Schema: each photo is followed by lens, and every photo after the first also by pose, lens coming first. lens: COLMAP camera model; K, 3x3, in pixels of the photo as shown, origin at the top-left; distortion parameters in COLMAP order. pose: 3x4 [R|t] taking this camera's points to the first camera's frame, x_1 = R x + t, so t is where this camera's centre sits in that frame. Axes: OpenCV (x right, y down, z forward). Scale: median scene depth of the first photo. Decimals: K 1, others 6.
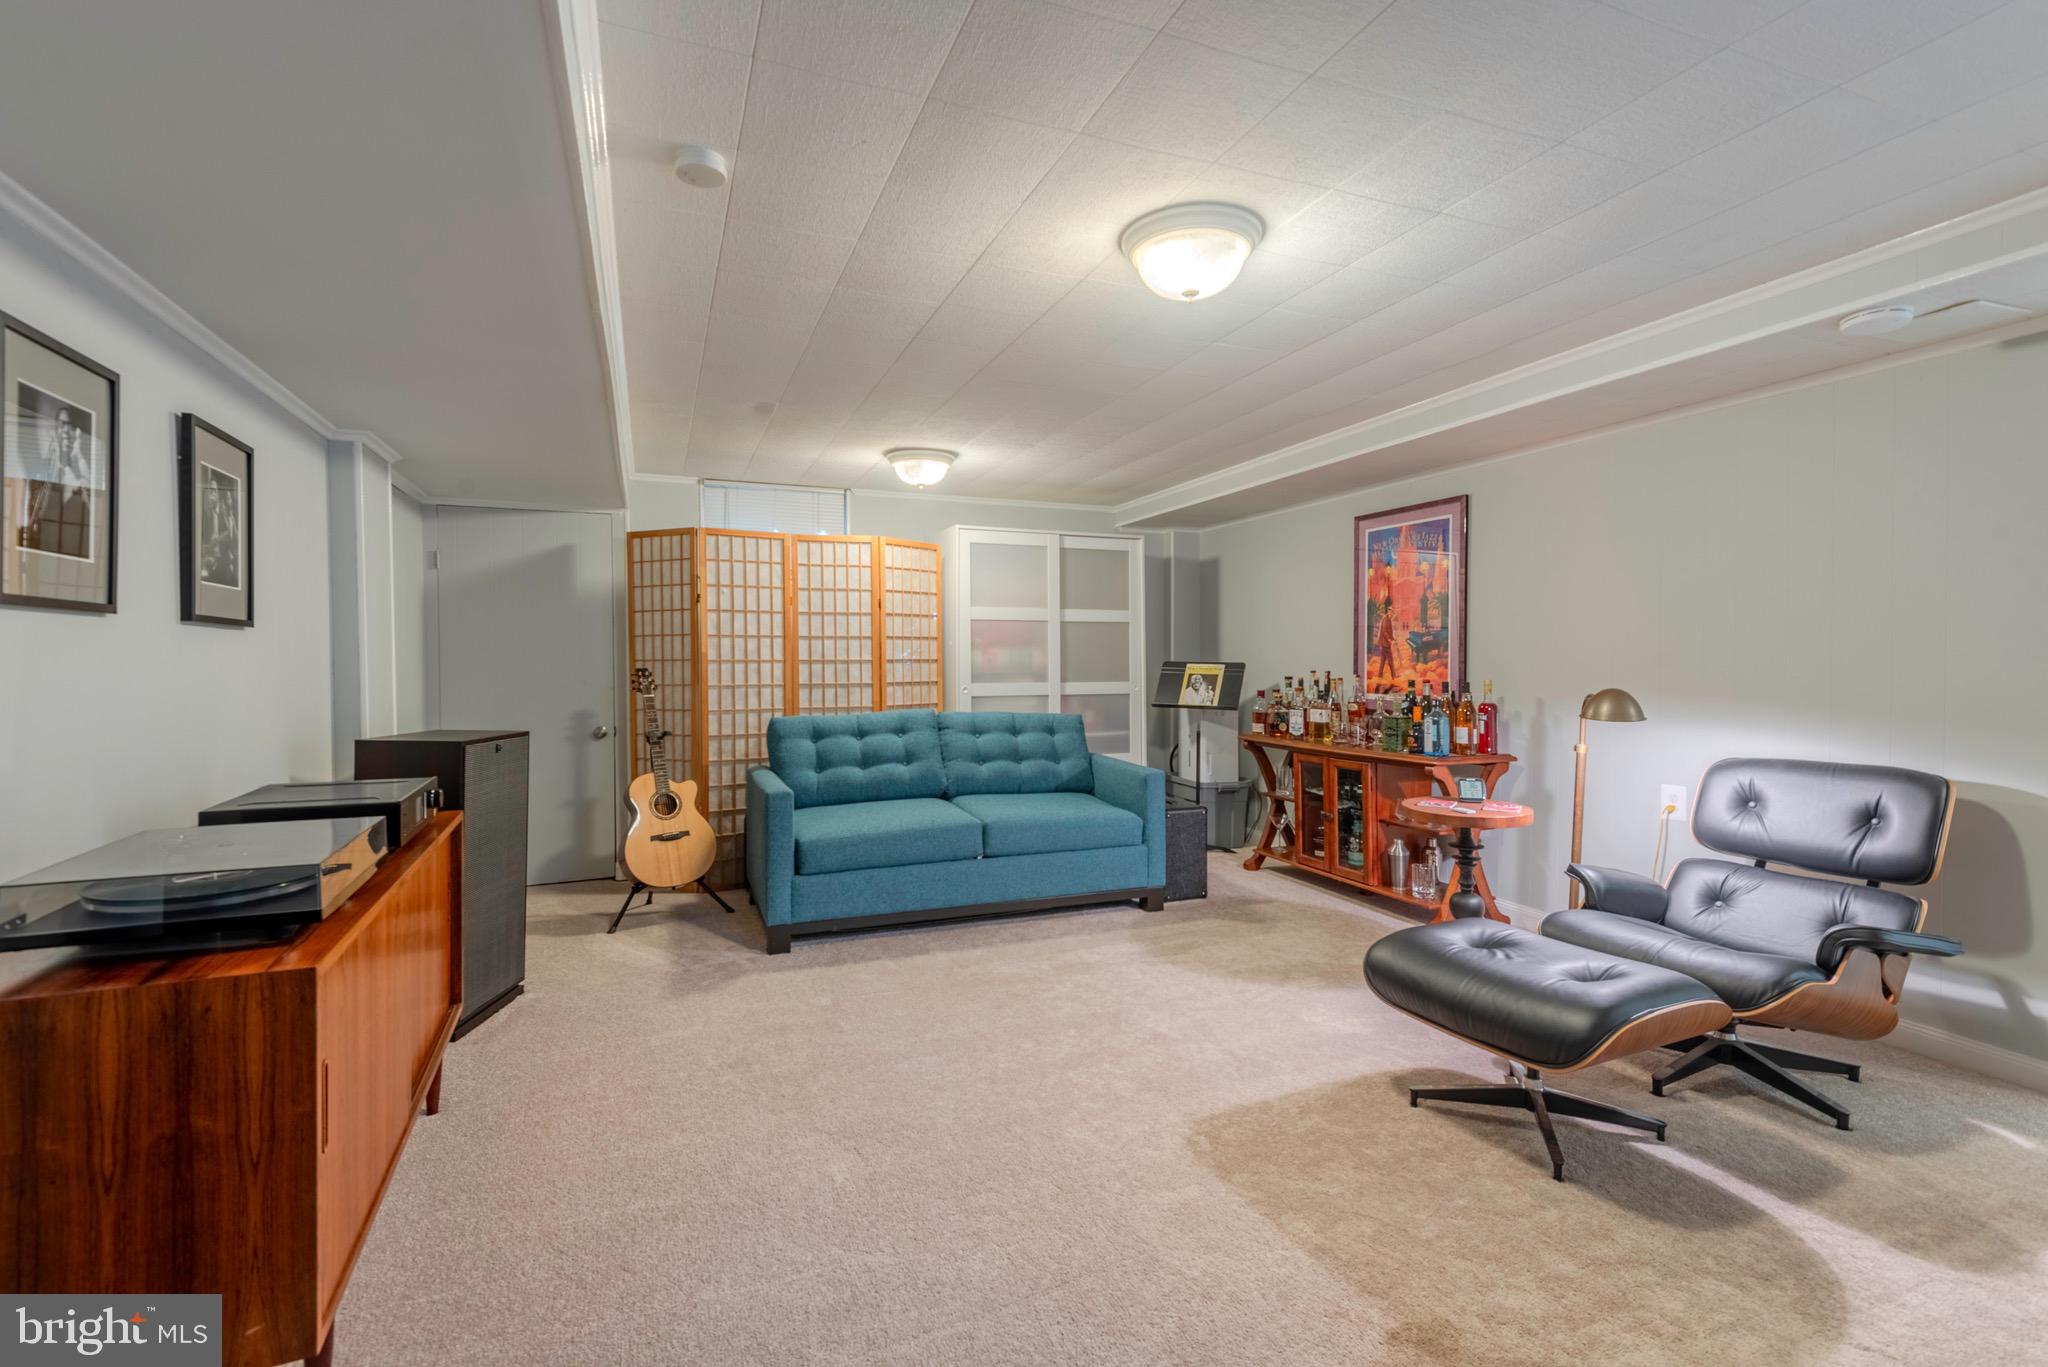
lens RADIAL K [[932.4, 0, 1020.4], [0, 932.4, 677.4], [0, 0, 1]] dist [0.033752, -0.012094]
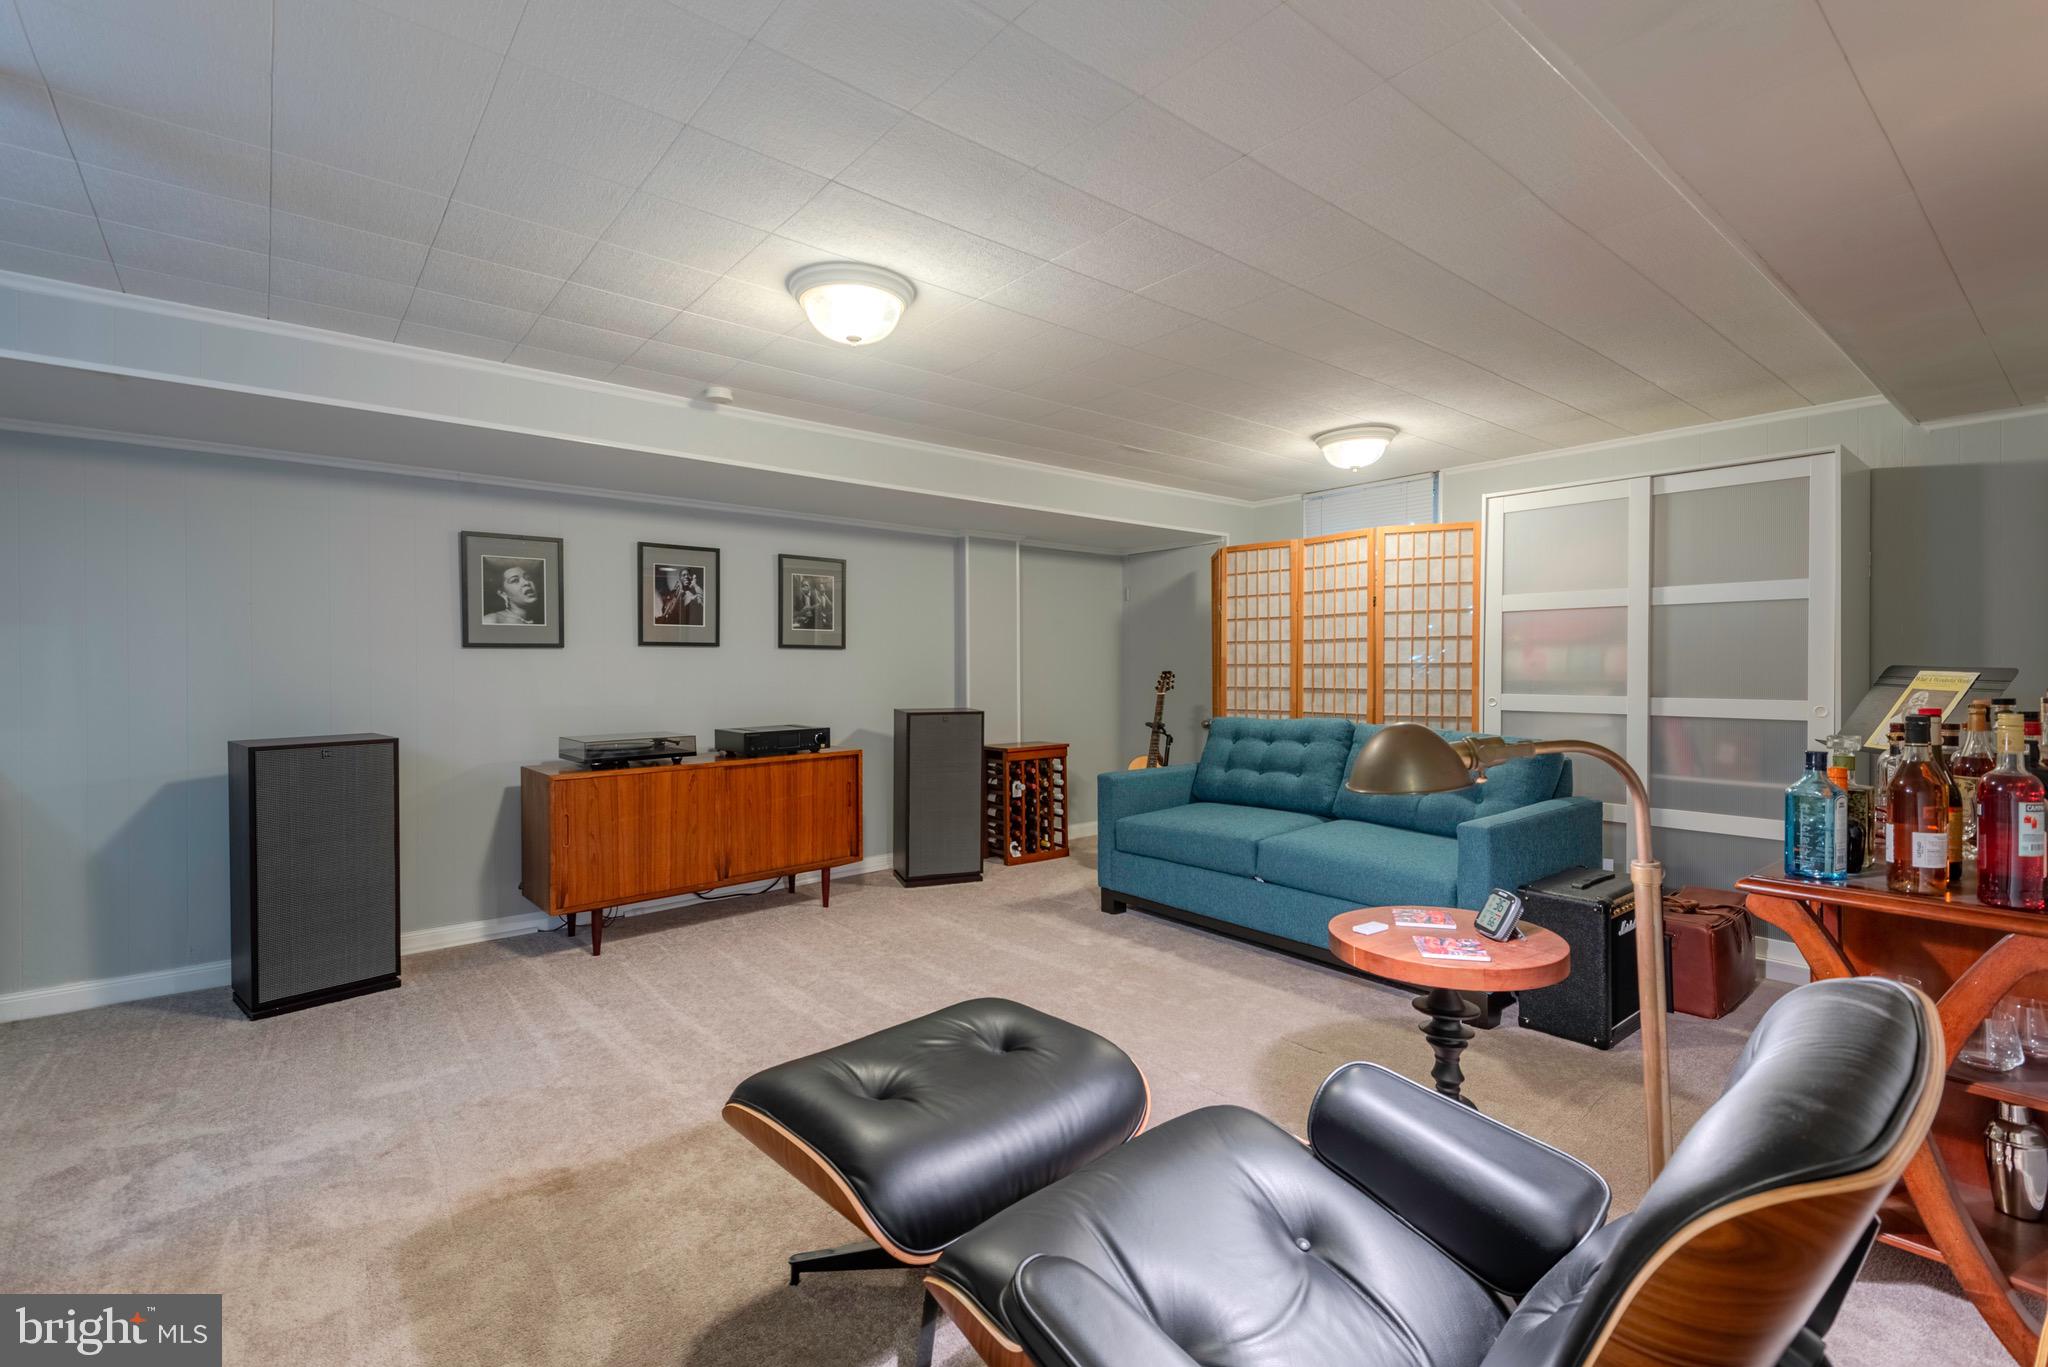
lens RADIAL K [[932.4, 0, 1020.7], [0, 932.4, 668.9], [0, 0, 1]] dist [0.033752, -0.012094]
pose [[0.291271, 0.005148, -0.956627, 0.662600], [-0.015868, 0.999874, 0.000549, -0.009188], [0.956509, 0.015020, 0.291316, 0.434497]]
